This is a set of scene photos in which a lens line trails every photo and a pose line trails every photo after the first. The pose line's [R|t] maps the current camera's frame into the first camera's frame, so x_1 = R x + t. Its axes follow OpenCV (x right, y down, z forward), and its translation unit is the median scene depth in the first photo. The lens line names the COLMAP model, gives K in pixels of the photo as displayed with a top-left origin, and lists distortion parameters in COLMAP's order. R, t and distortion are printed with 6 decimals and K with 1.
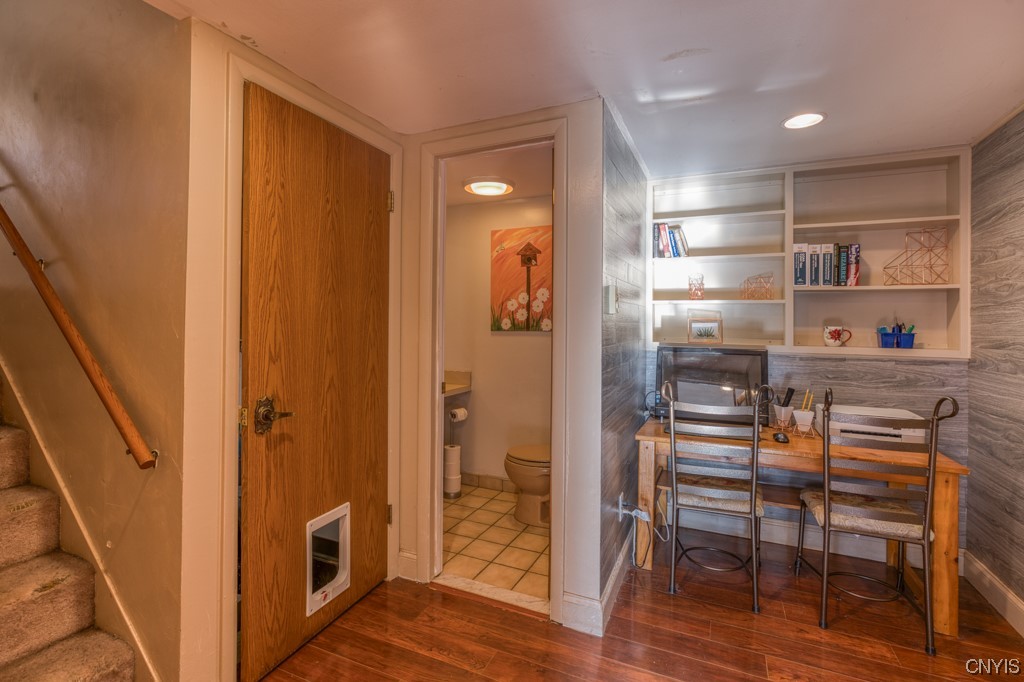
lens RADIAL K [[477.5, 0, 506.5], [0, 477.5, 323.3], [0, 0, 1]] dist [-0.023755, 0.011796]
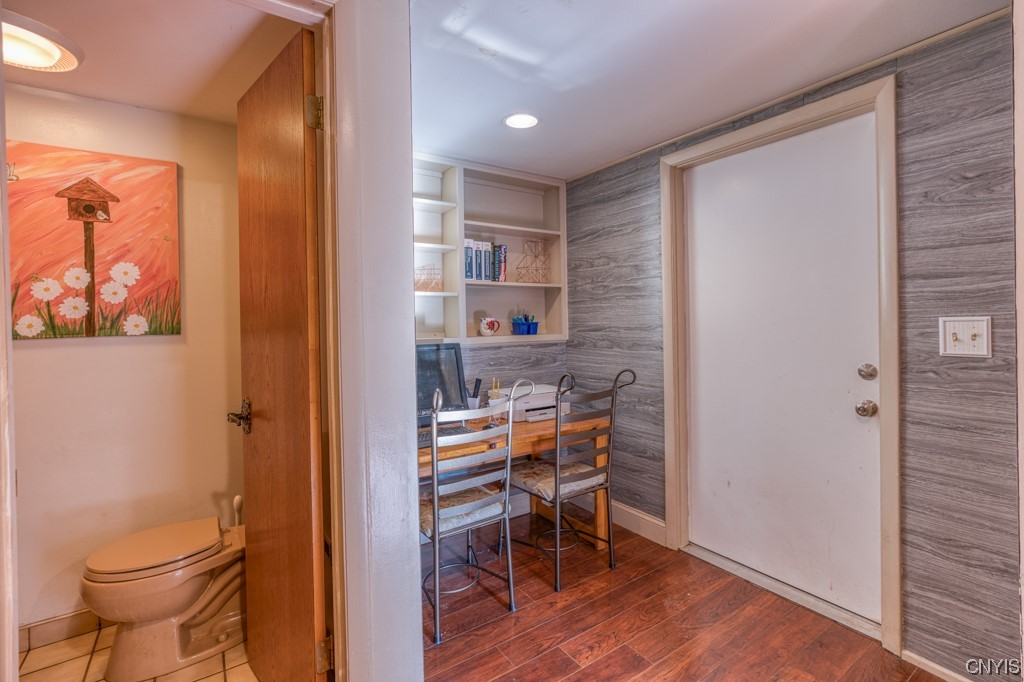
lens RADIAL K [[477.5, 0, 534.2], [0, 477.5, 321.3], [0, 0, 1]] dist [-0.023755, 0.011796]
pose [[0.507094, -0.024012, 0.861556, -0.216611], [0.018618, 0.999684, 0.016903, -0.002480], [-0.861690, 0.007469, 0.507381, 0.353228]]
